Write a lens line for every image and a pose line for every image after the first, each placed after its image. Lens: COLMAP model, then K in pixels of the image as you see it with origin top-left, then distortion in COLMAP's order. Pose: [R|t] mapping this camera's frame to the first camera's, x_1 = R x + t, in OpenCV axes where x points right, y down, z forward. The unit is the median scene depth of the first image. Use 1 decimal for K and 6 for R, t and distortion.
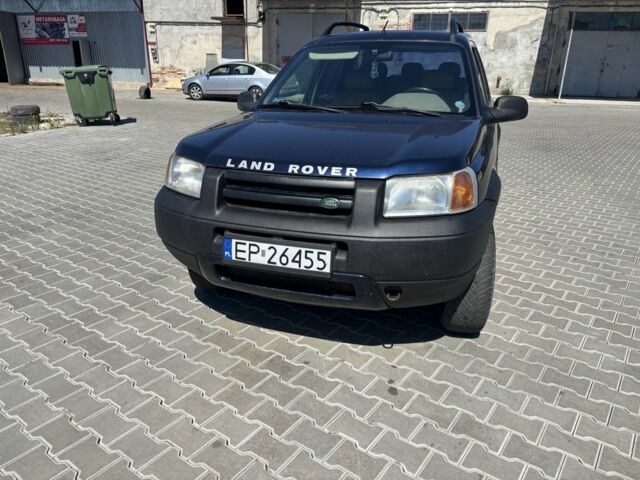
lens RADIAL K [[480.5, 0, 318.5], [0, 480.5, 248.5], [0, 0, 1]] dist [0.042945, -0.052692]
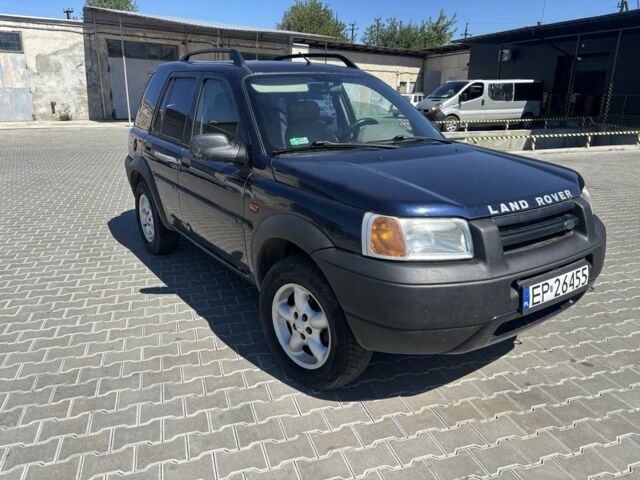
lens RADIAL K [[480.5, 0, 318.5], [0, 480.5, 248.5], [0, 0, 1]] dist [0.042945, -0.052692]
pose [[0.587270, -0.251554, 0.769308, -0.217438], [0.284123, 0.954062, 0.095074, -0.057139], [-0.757884, 0.162744, 0.631764, 0.136616]]
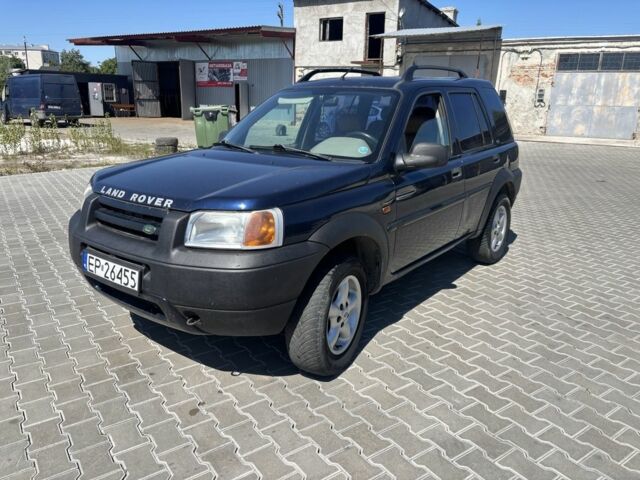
lens RADIAL K [[480.5, 0, 318.5], [0, 480.5, 248.5], [0, 0, 1]] dist [0.042945, -0.052692]
pose [[0.949486, 0.098307, -0.298014, 0.135881], [-0.120110, 0.991196, -0.055706, -0.006398], [0.289914, 0.088687, 0.952935, 0.008164]]
